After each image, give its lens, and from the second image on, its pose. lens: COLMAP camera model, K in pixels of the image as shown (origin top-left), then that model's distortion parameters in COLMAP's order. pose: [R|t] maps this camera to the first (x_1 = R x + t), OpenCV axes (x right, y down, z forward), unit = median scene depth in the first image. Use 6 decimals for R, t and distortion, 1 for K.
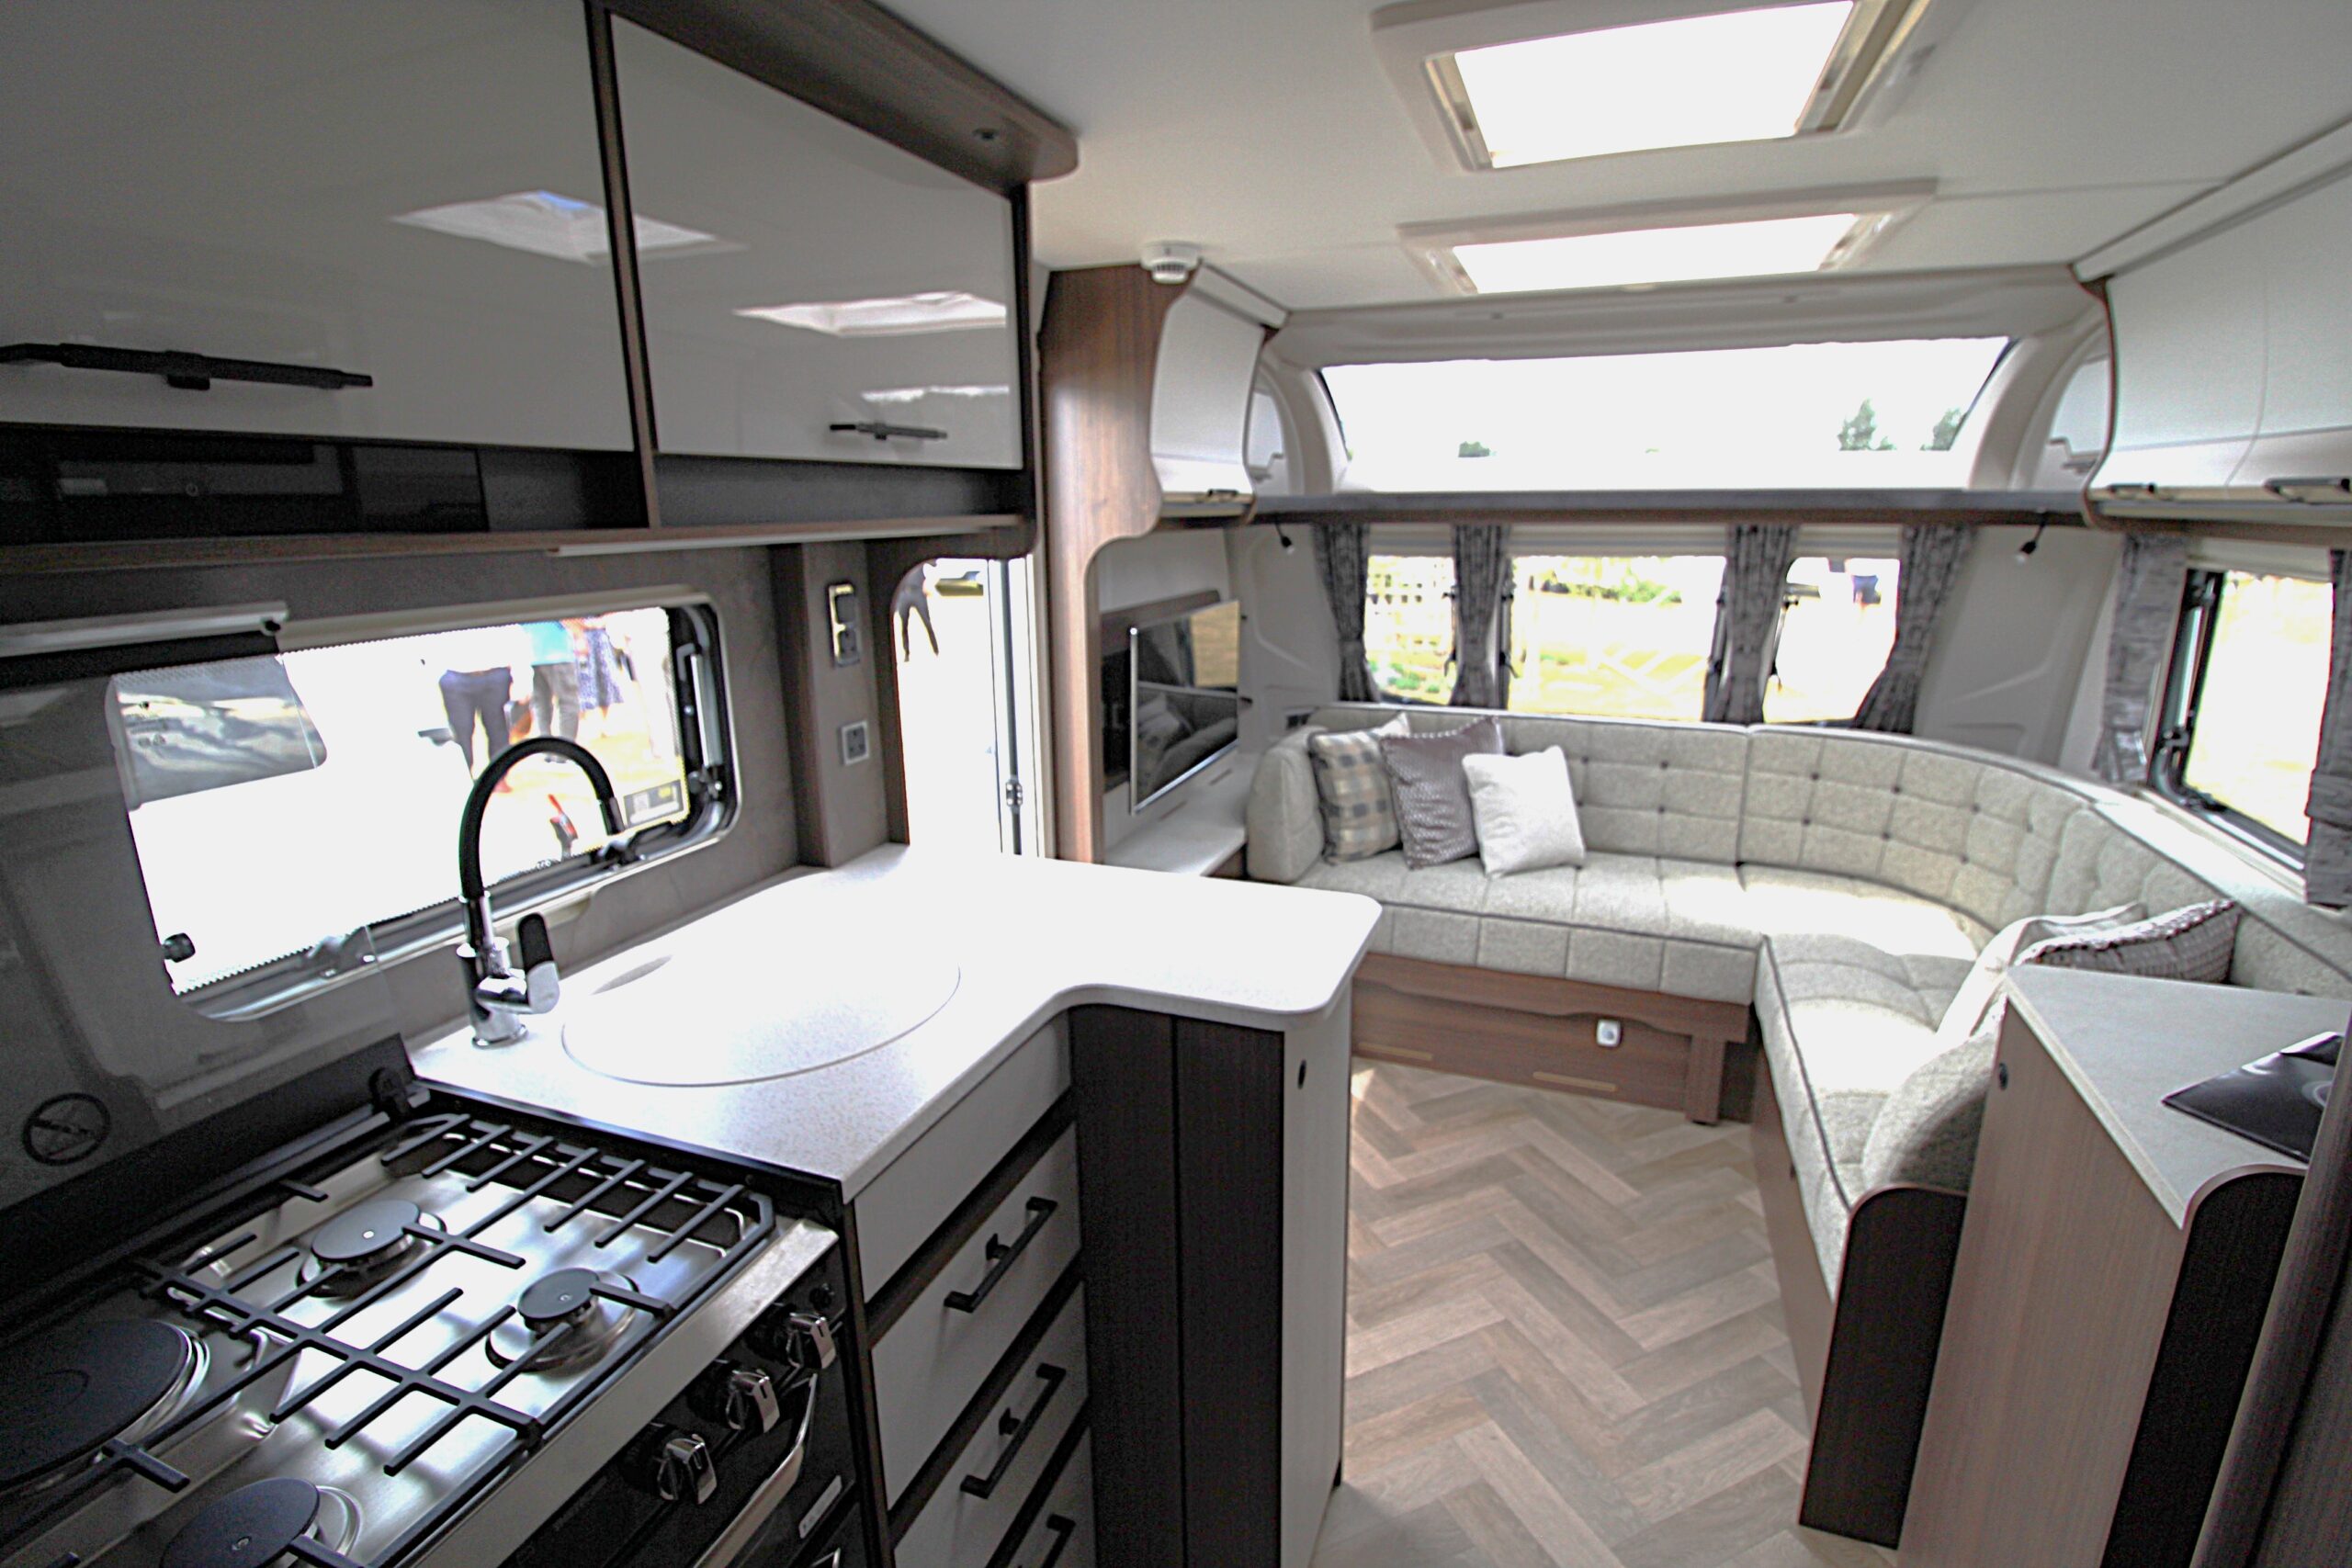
lens RADIAL K [[1090.5, 0, 1187.9], [0, 1090.5, 772.8], [0, 0, 1]] dist [-0.001099, -0.012851]
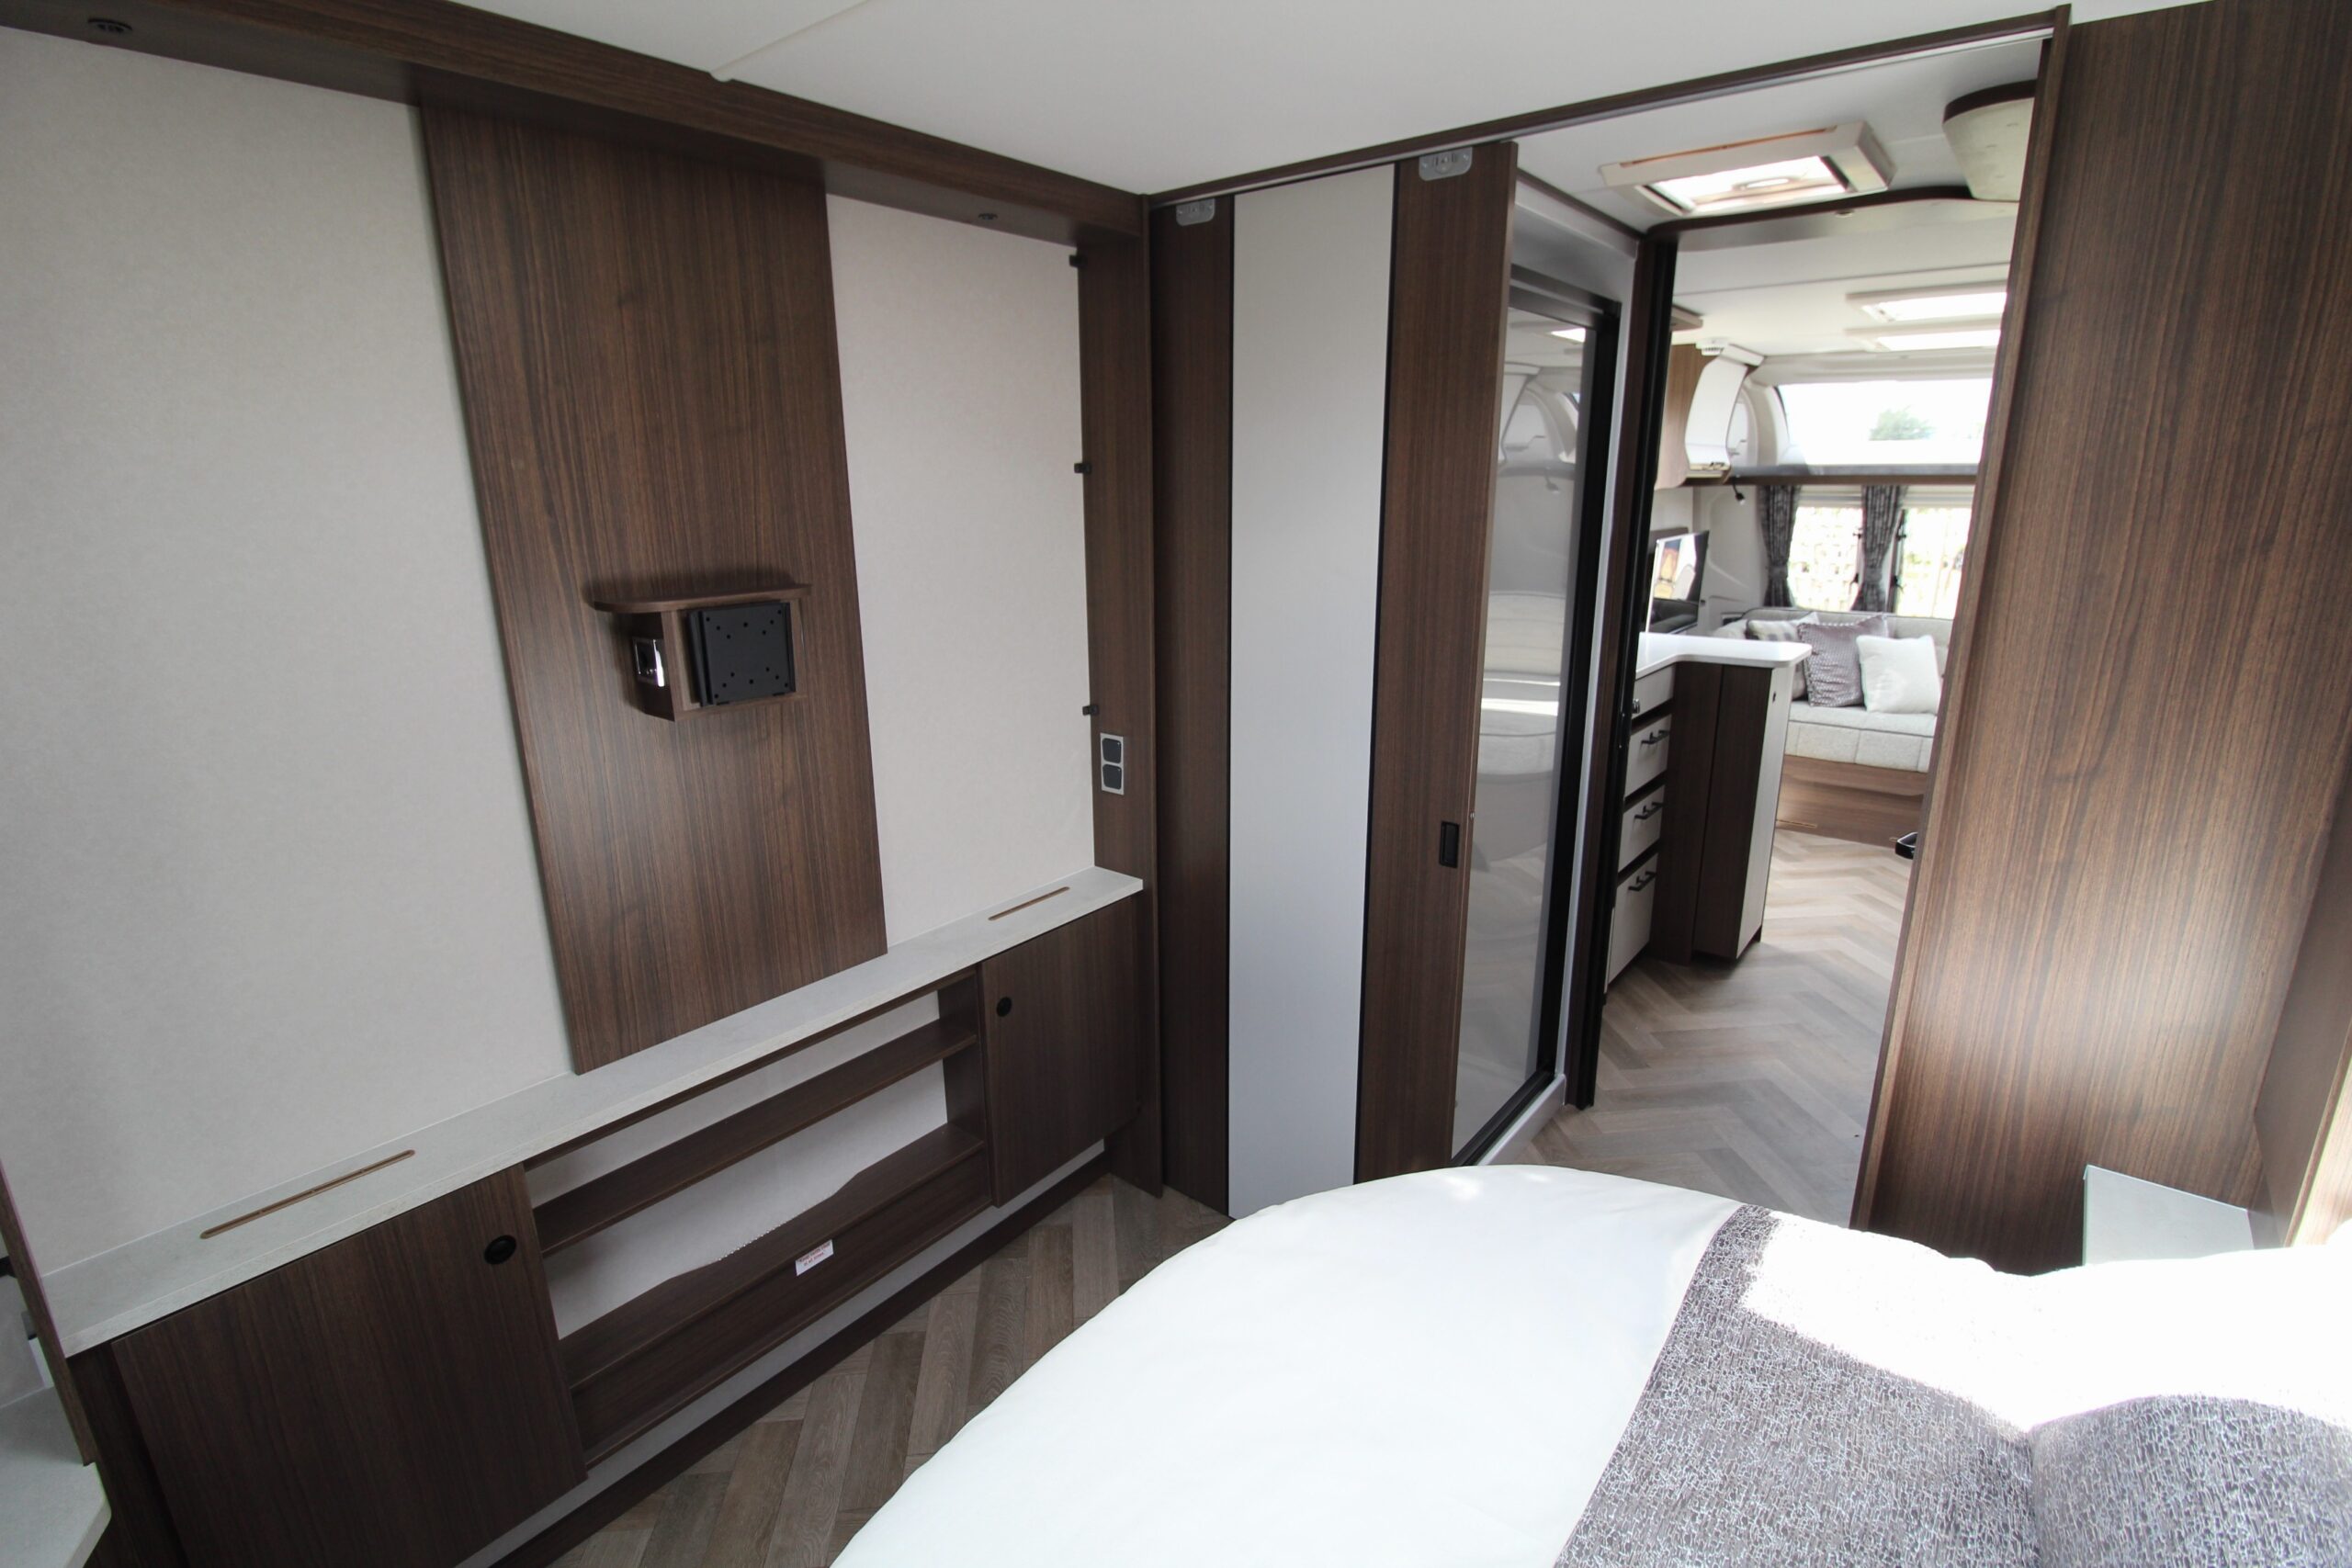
lens RADIAL K [[1090.5, 0, 1191.8], [0, 1090.5, 769.8], [0, 0, 1]] dist [-0.001099, -0.012851]
pose [[0.952487, 0.079624, -0.293988, -0.184035], [-0.073529, 0.996788, 0.031749, 0.201896], [0.295571, -0.008624, 0.955282, -0.780501]]
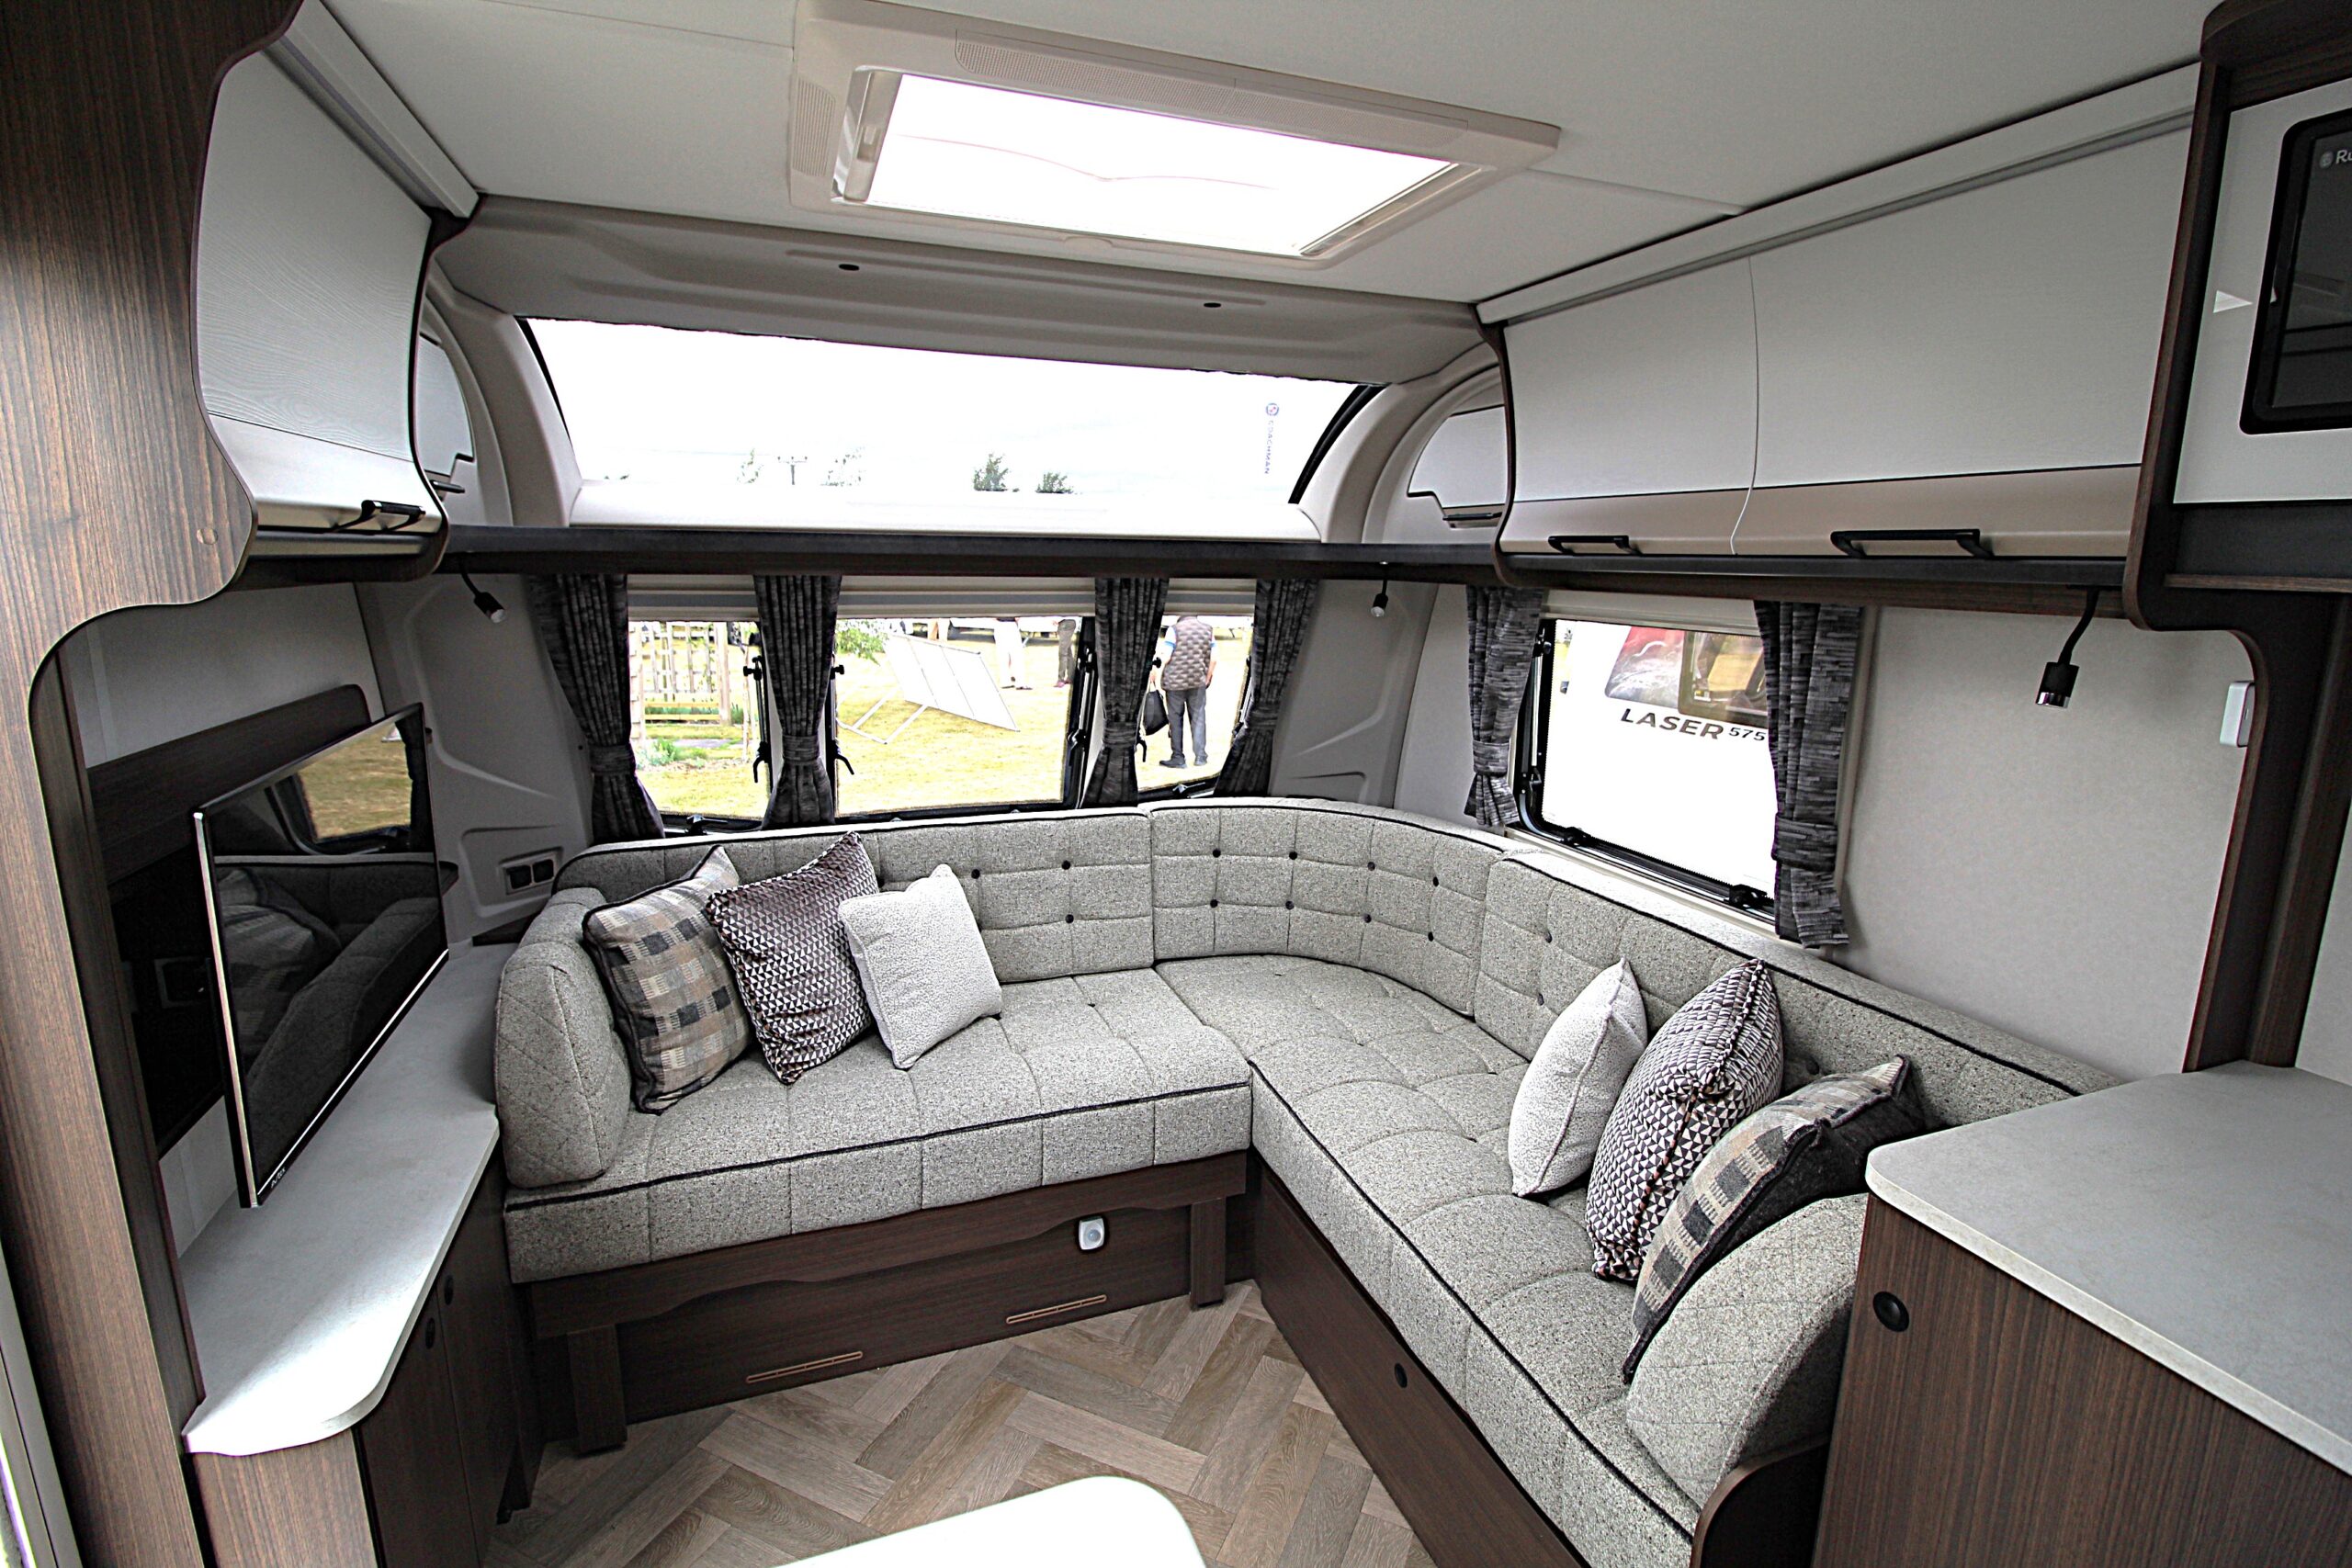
lens RADIAL K [[1090.5, 0, 1188.2], [0, 1090.5, 772.2], [0, 0, 1]] dist [-0.001099, -0.012851]
pose [[0.747050, -0.112393, 0.655197, -0.028747], [0.140721, 0.990005, 0.009376, -0.077349], [-0.649703, 0.085196, 0.755399, 0.334677]]
